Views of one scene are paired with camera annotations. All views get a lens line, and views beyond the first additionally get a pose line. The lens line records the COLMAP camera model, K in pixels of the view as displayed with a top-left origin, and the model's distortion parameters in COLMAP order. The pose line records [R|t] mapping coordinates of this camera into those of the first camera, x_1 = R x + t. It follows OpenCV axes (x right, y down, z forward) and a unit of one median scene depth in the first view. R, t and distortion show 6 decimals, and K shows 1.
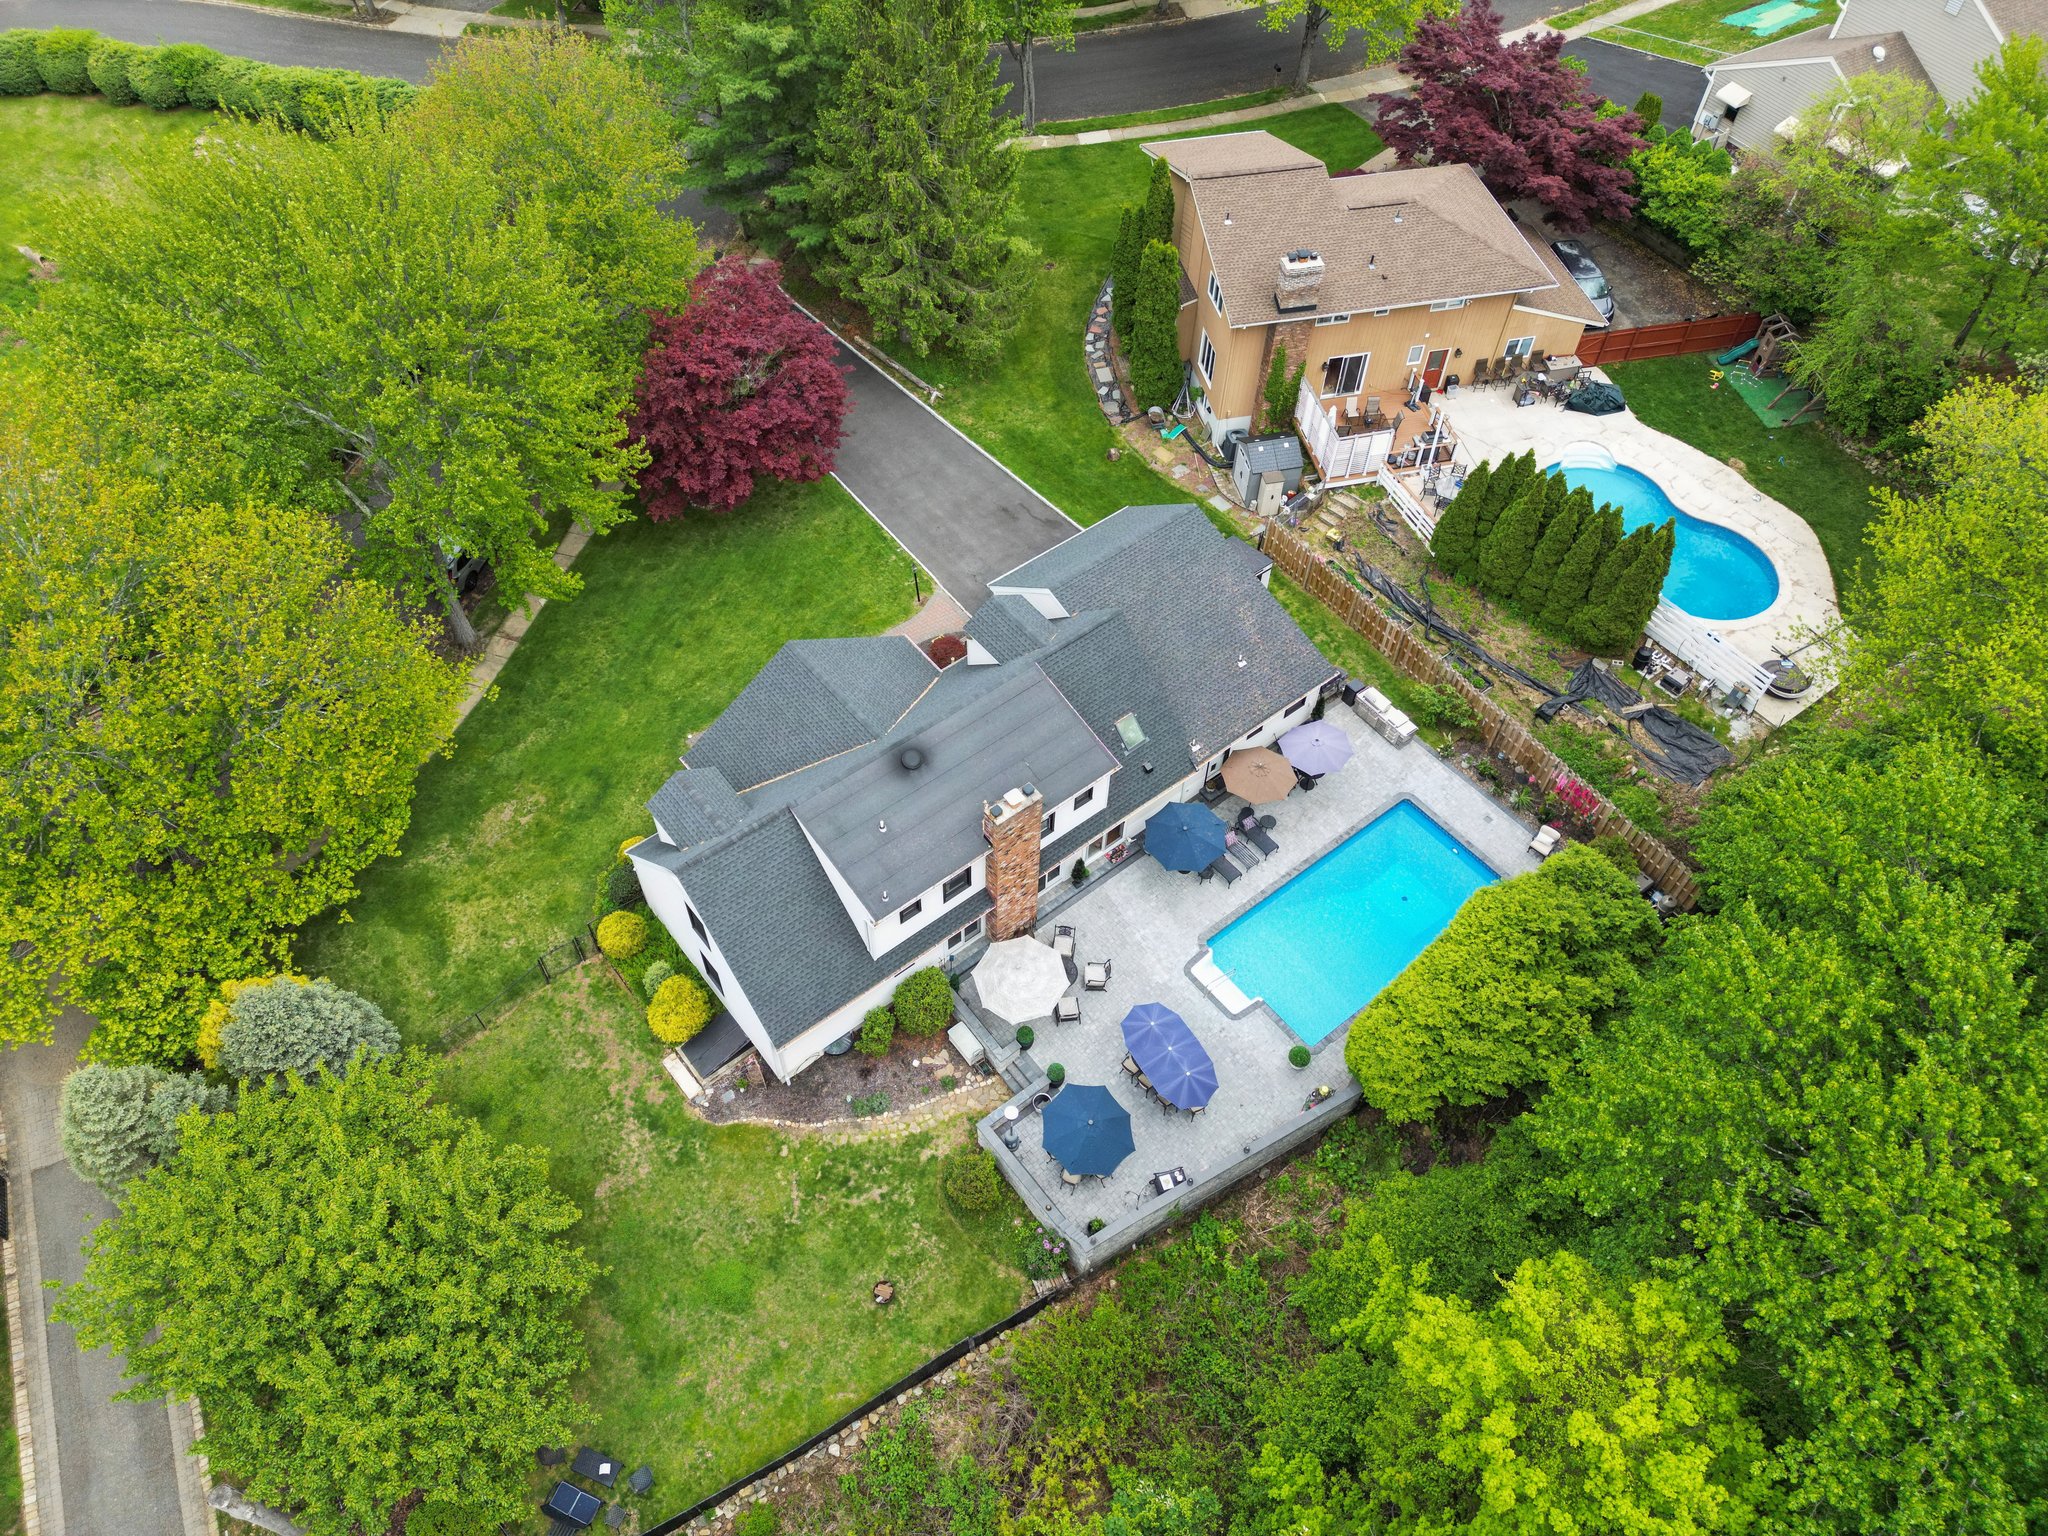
lens RADIAL K [[1425.8, 0, 1018.7], [0, 1425.8, 769.3], [0, 0, 1]] dist [0.157852, -0.356245]
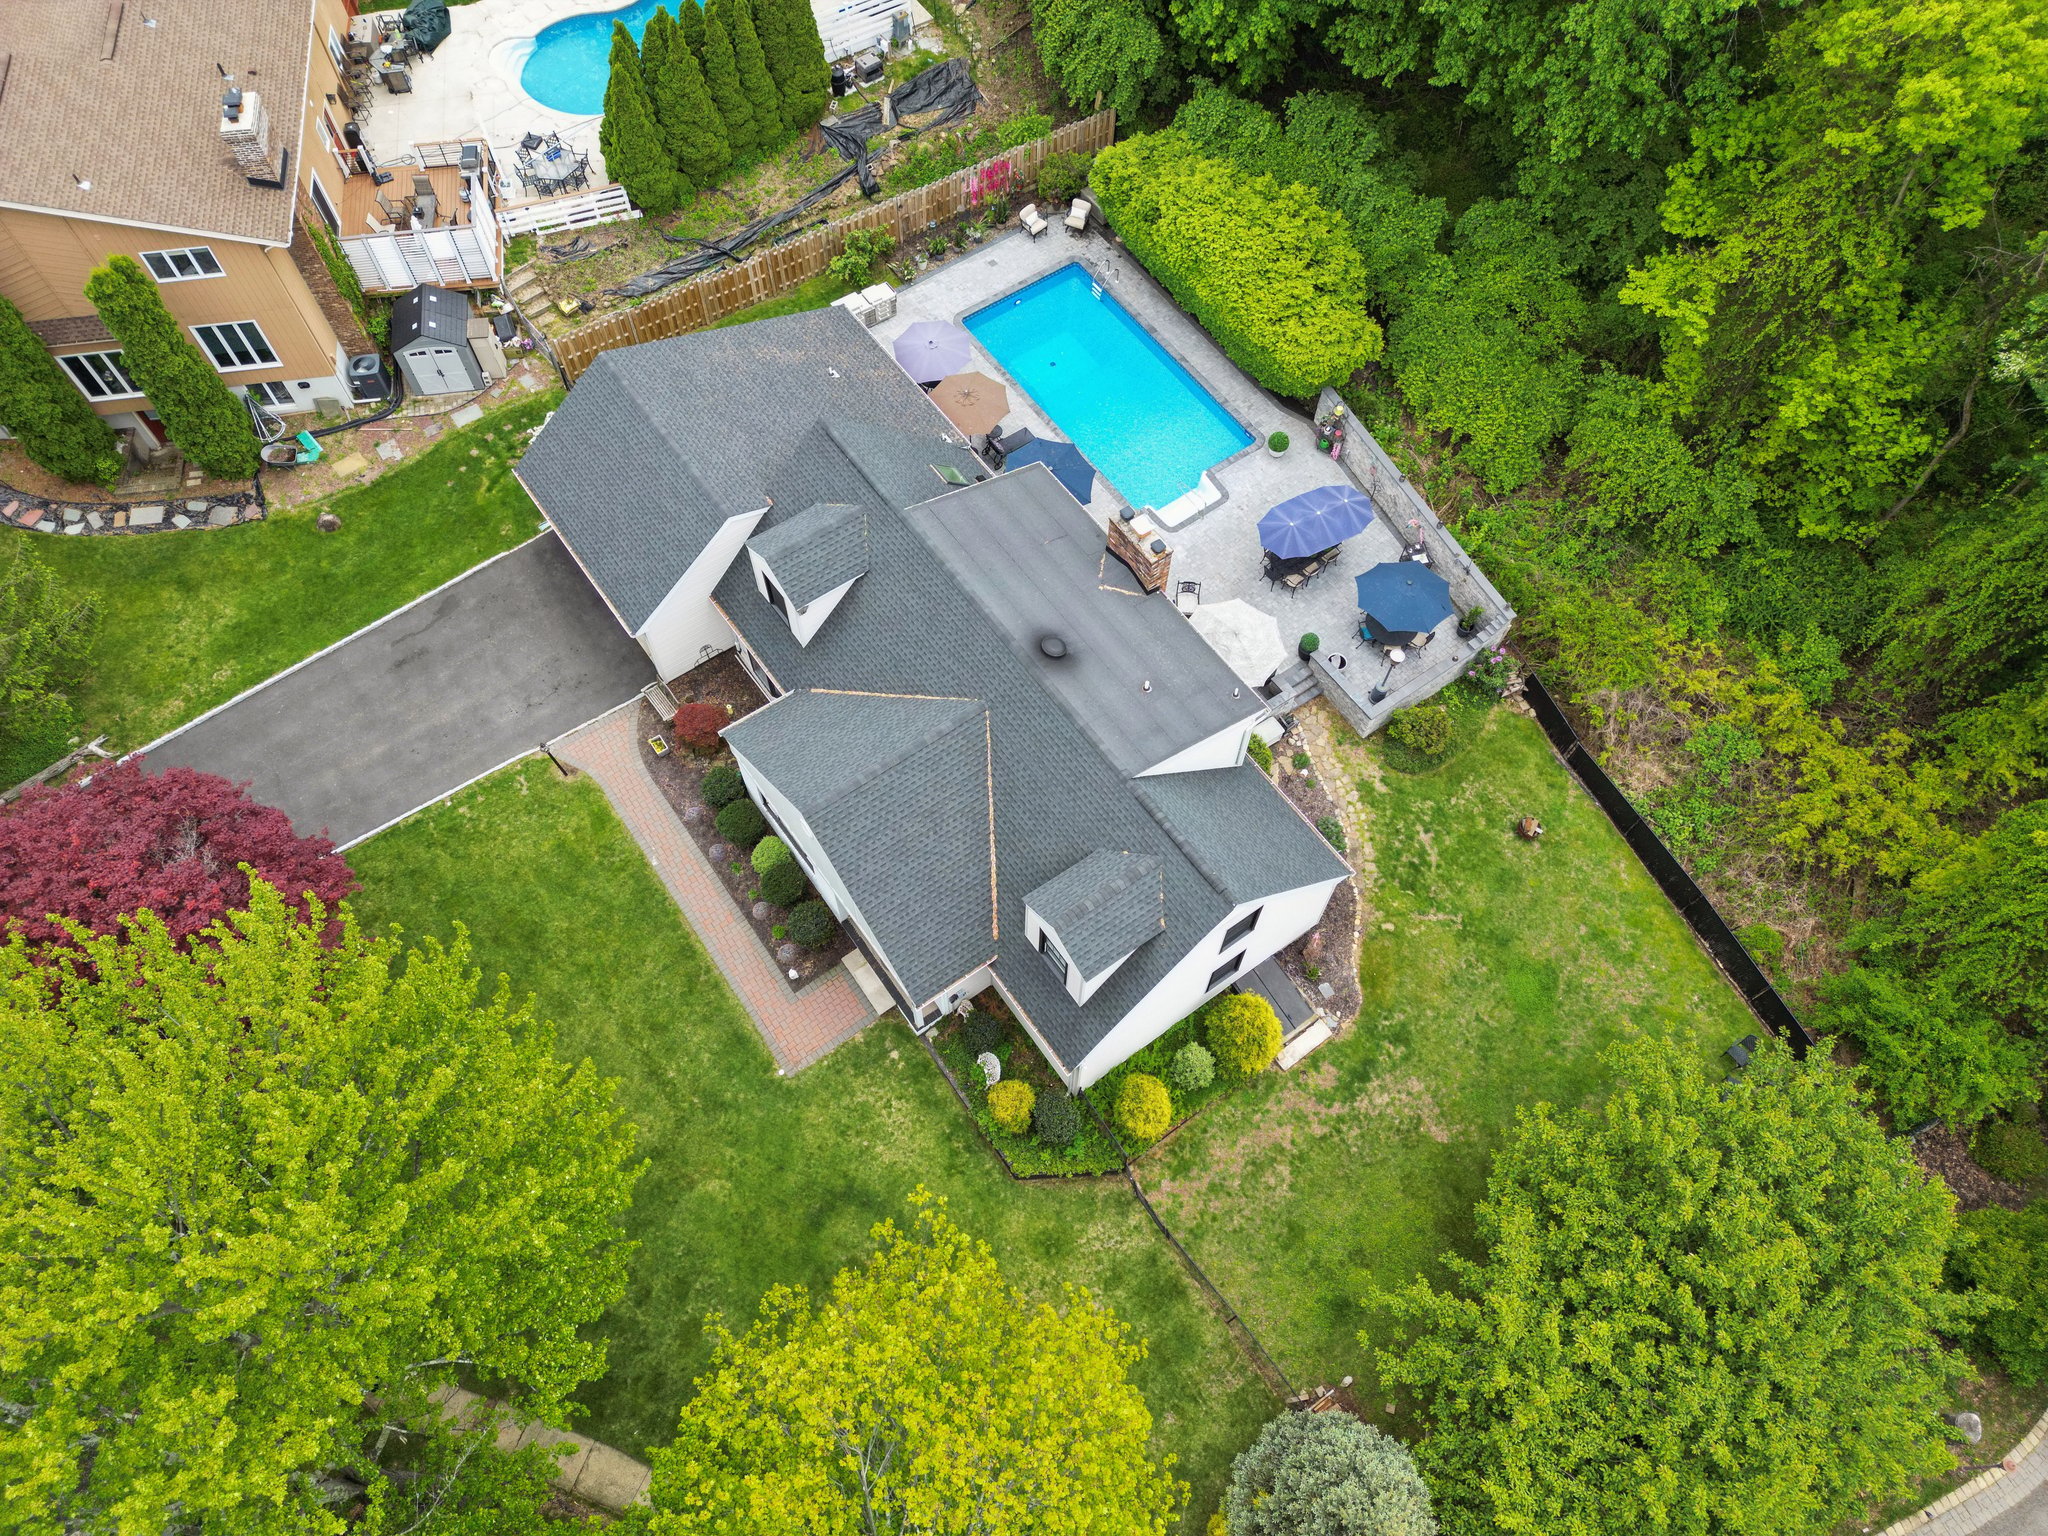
lens RADIAL K [[1429.7, 0, 1018.6], [0, 1429.7, 766.7], [0, 0, 1]] dist [0.080233, -0.067993]
pose [[0.053156, -0.883815, 0.464807, -0.422506], [0.785272, 0.324532, 0.527283, -0.350454], [-0.616865, 0.336972, 0.711285, 0.402531]]
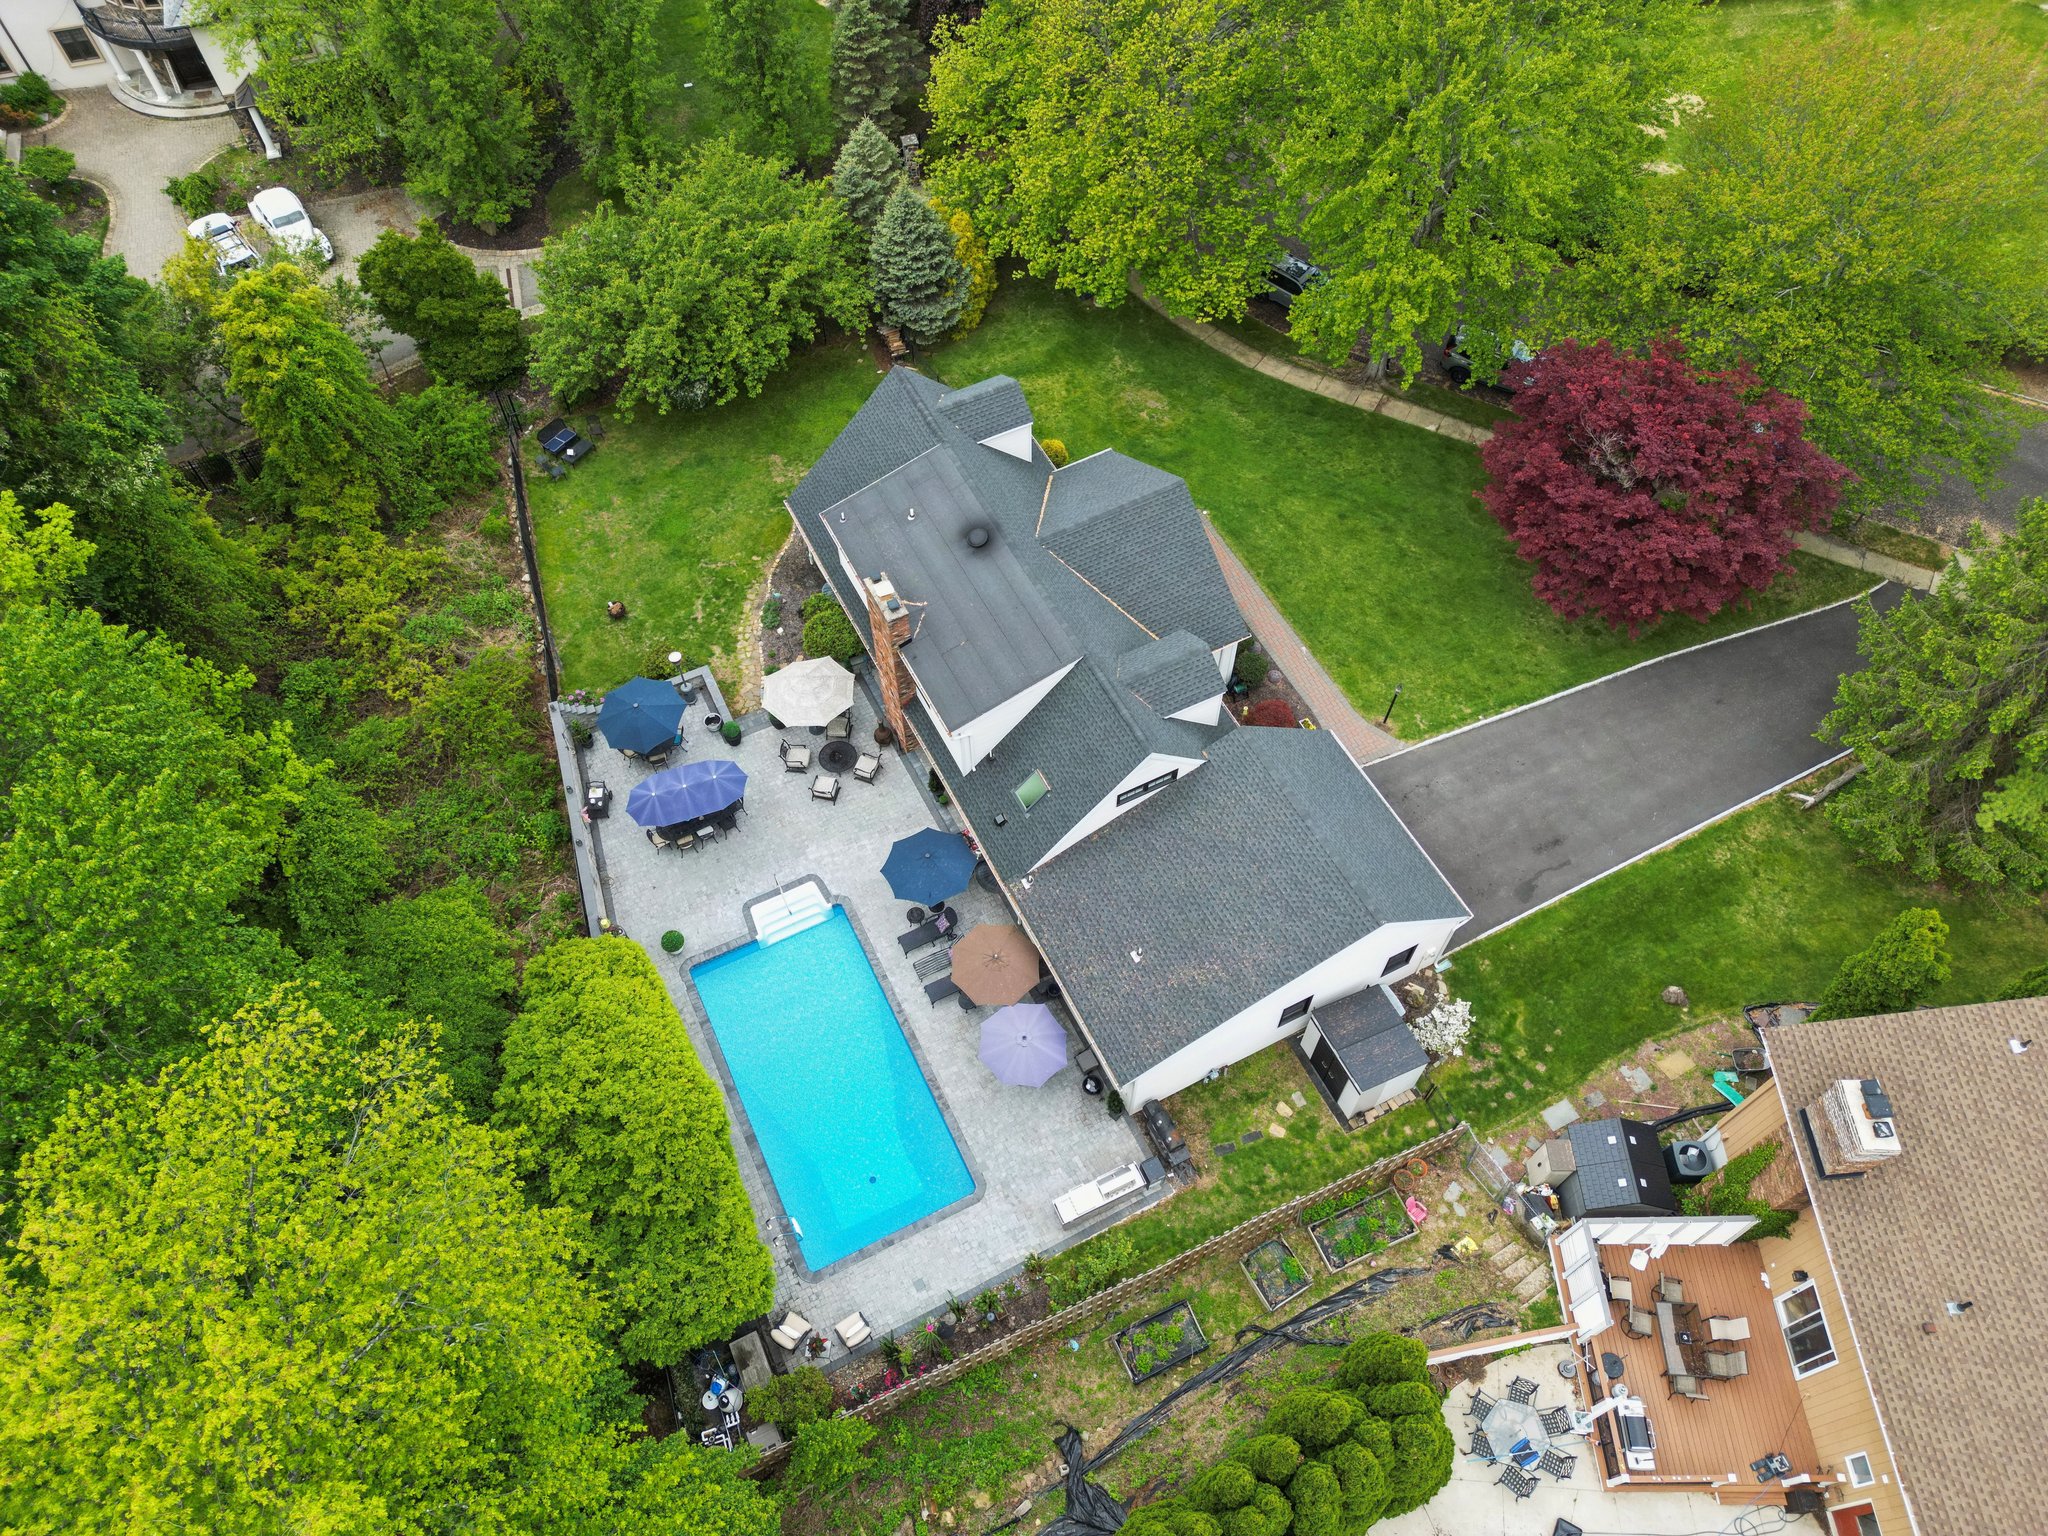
lens RADIAL K [[1429.7, 0, 1018.6], [0, 1429.7, 766.7], [0, 0, 1]] dist [0.080233, -0.067993]
pose [[-0.207214, 0.816239, -0.539275, 0.489826], [-0.769872, 0.204068, 0.604693, -0.500151], [0.603623, 0.540473, 0.586113, 0.443783]]
